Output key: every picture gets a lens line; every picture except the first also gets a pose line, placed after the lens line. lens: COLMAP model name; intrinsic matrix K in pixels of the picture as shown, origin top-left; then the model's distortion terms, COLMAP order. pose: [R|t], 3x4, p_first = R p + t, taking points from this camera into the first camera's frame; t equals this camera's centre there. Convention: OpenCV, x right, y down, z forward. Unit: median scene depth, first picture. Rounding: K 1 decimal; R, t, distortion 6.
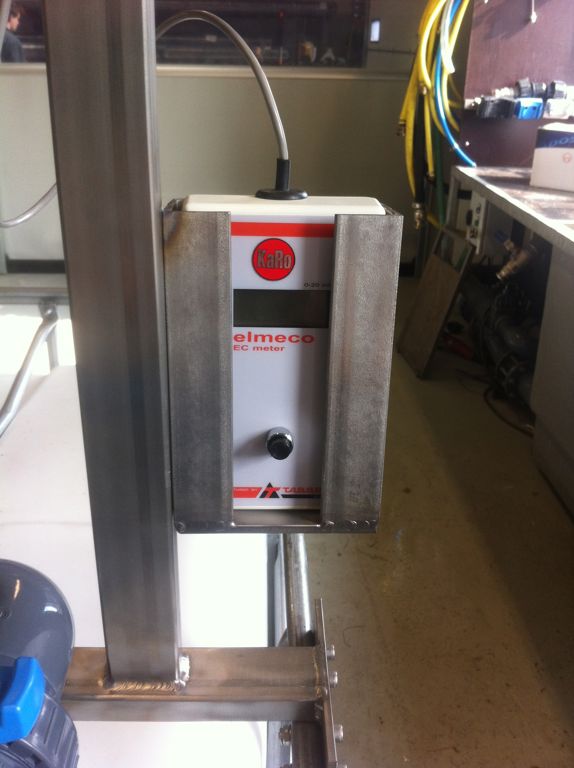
lens RADIAL K [[746.3, 0, 272.1], [0, 746.3, 382.6], [0, 0, 1]] dist [0.048827, -0.165813]
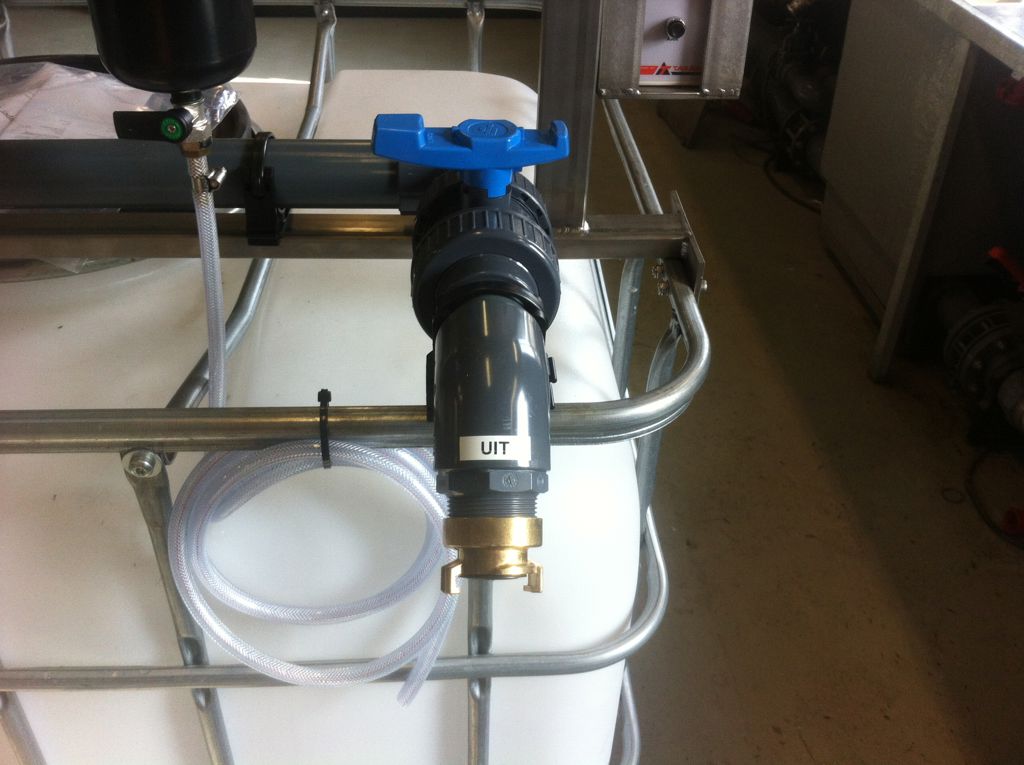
lens RADIAL K [[984.1, 0, 507.6], [0, 984.1, 412.6], [0, 0, 1]] dist [0.129055, -0.396514]
pose [[0.999120, -0.018390, 0.037707, -0.058159], [0.009789, 0.976187, 0.216710, 0.056719], [-0.040794, -0.216150, 0.975508, -0.144565]]
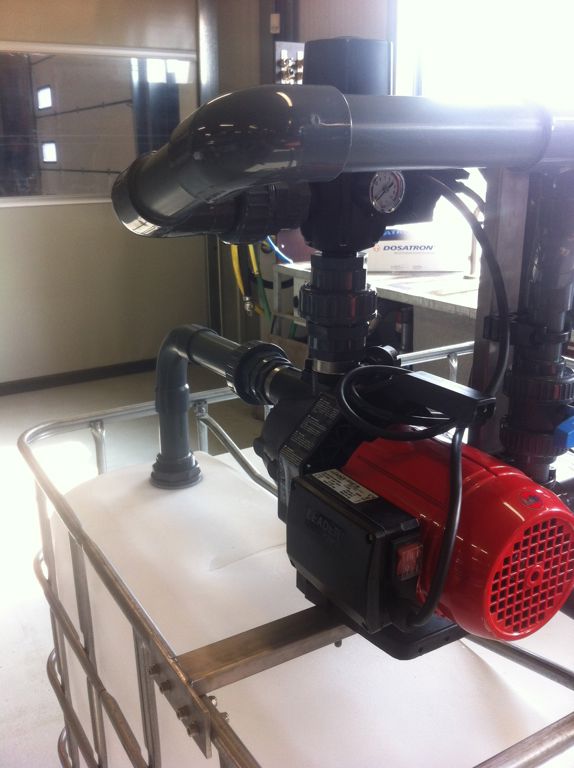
lens RADIAL K [[738.1, 0, 287.0], [0, 738.1, 384.0], [0, 0, 1]] dist [0.129055, -0.396514]
pose [[0.857914, -0.178121, 0.481930, -0.547009], [0.236920, 0.969455, -0.063446, -0.011944], [-0.455909, 0.168610, 0.873910, -0.100697]]
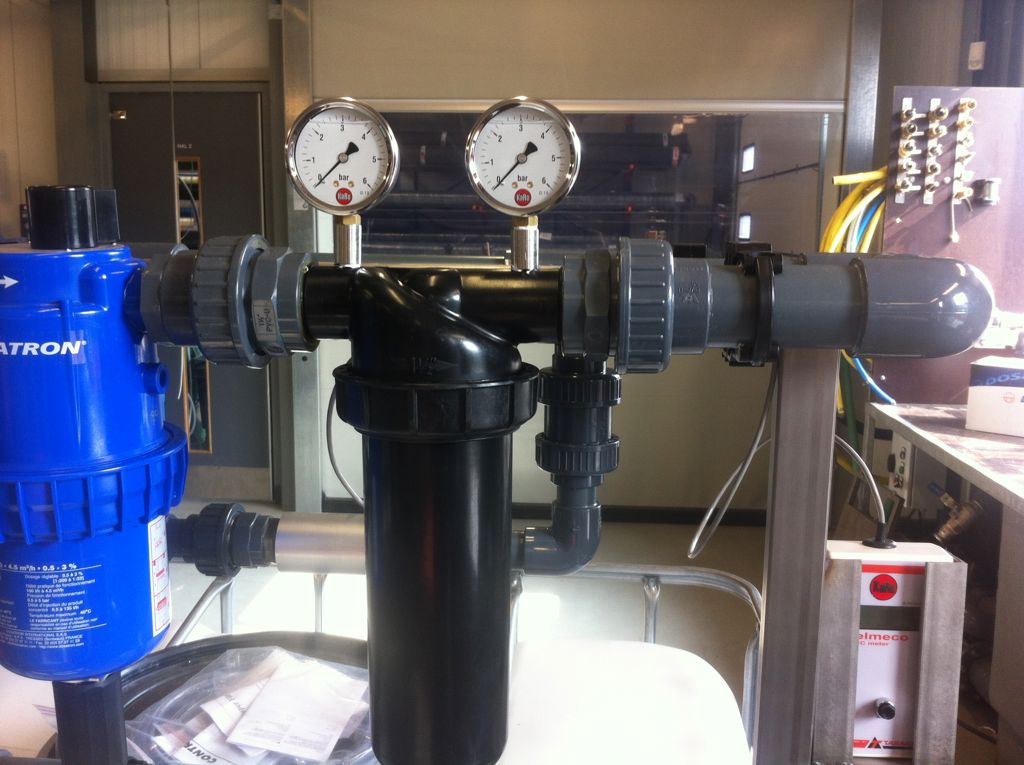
lens RADIAL K [[995.0, 0, 505.6], [0, 995.0, 401.1], [0, 0, 1]] dist [0.048827, -0.165813]
pose [[0.995619, 0.008729, -0.093093, -0.084488], [-0.031657, 0.968299, -0.247779, 0.000583], [0.087979, 0.249640, 0.964334, -0.170908]]
